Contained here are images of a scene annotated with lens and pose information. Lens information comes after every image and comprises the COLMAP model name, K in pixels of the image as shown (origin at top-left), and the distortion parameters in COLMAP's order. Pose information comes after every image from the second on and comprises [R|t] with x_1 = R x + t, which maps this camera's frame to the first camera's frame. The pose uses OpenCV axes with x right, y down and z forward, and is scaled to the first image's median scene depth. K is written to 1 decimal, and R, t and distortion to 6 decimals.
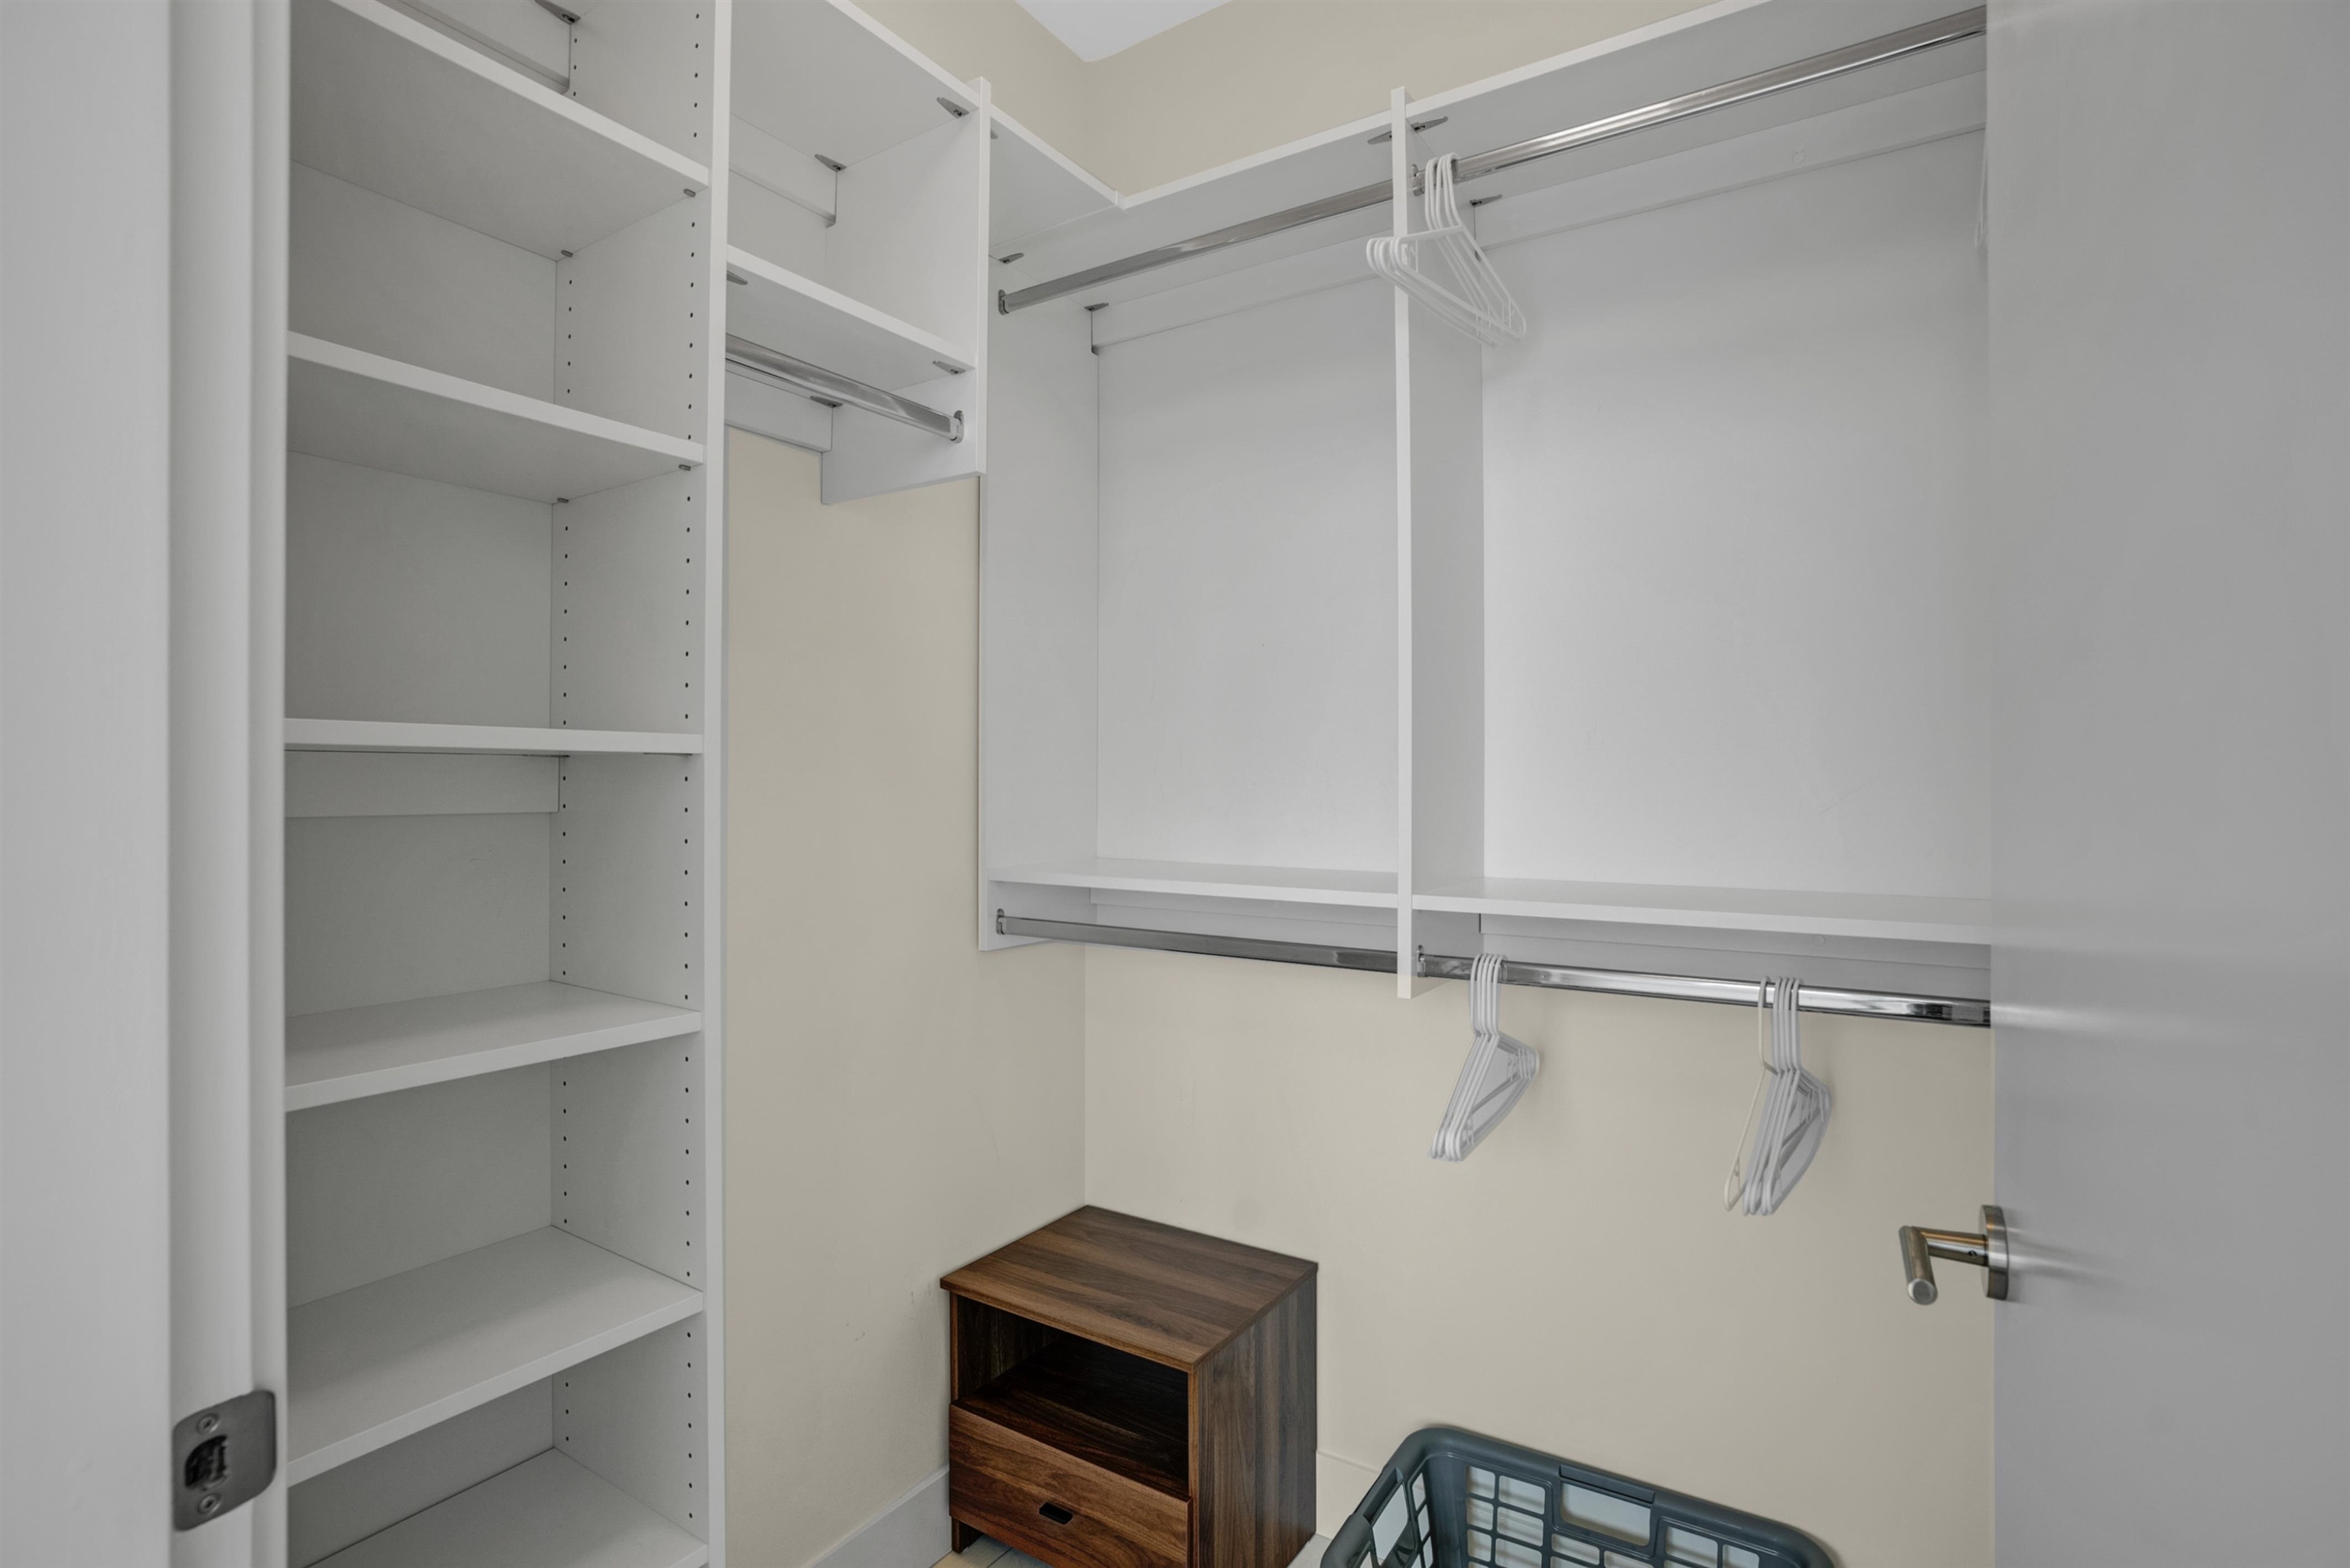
lens RADIAL K [[1121.8, 0, 1177.8], [0, 1121.8, 776.7], [0, 0, 1]] dist [-0.055566, 0.017214]
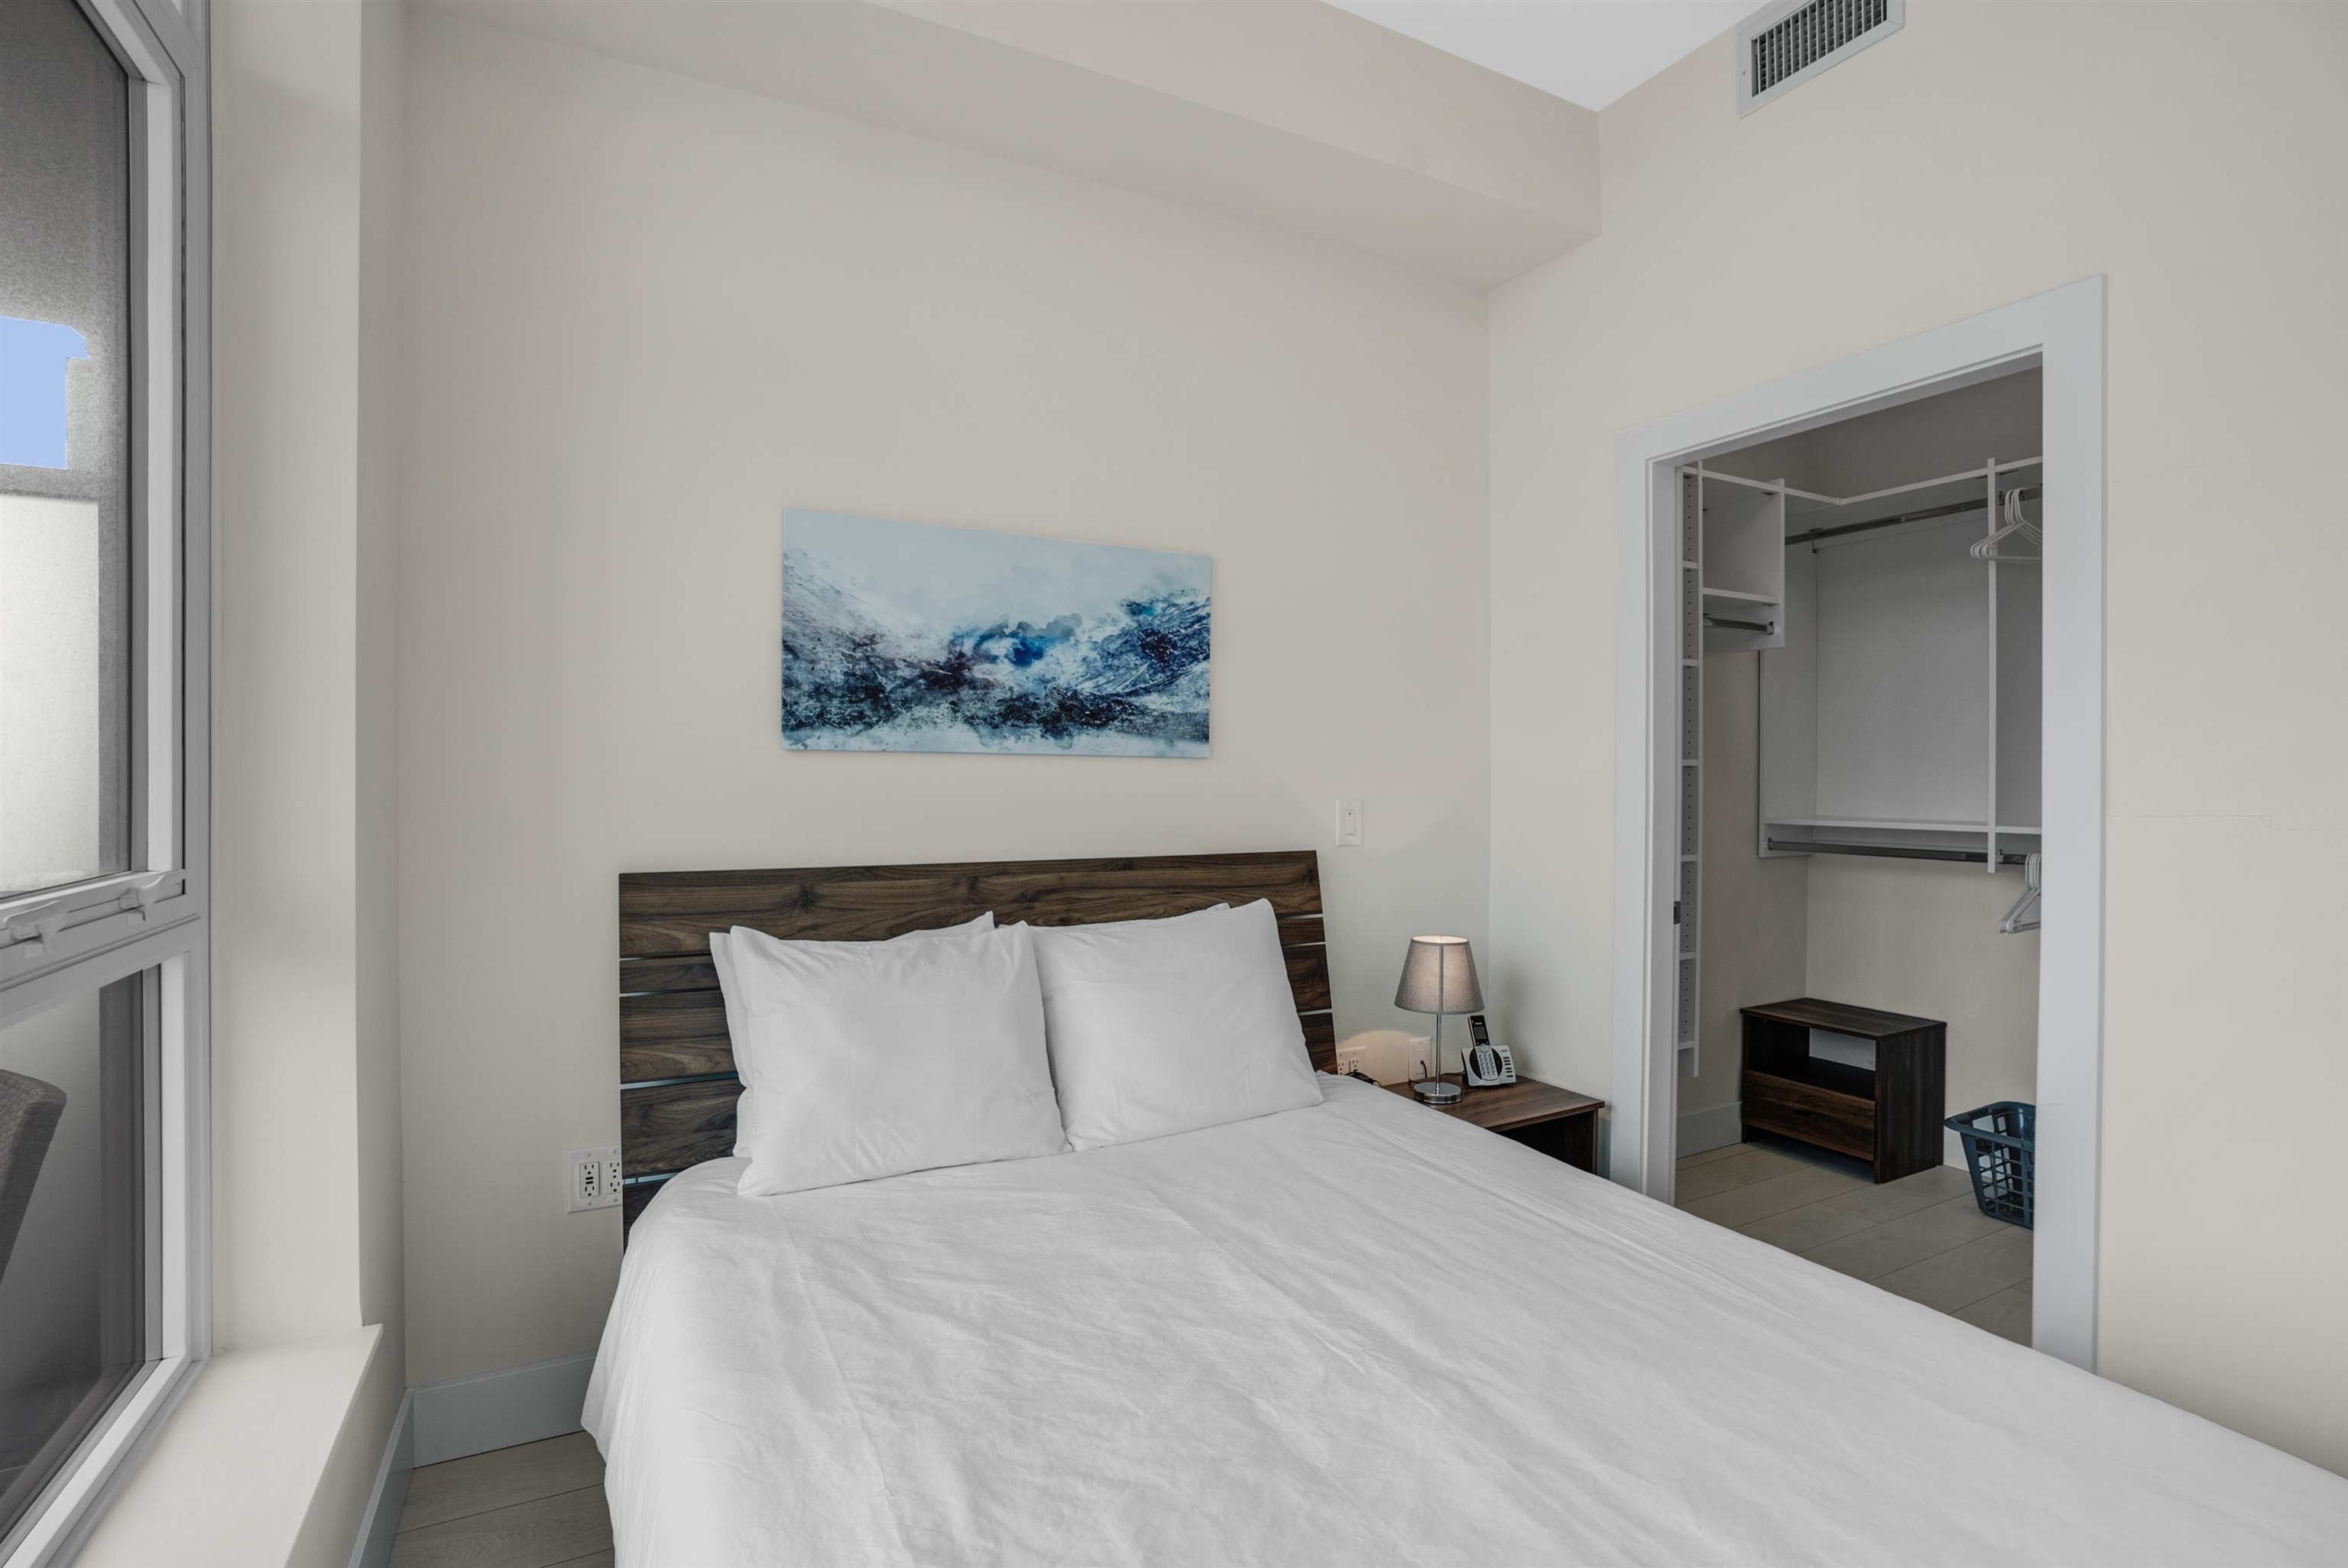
lens RADIAL K [[1120.8, 0, 1175.5], [0, 1120.8, 790.8], [0, 0, 1]] dist [-0.055566, 0.017214]
pose [[0.874399, 0.004947, -0.485182, -0.160810], [-0.000280, 0.999953, 0.009690, 0.012907], [0.485208, -0.008337, 0.874359, -1.658716]]
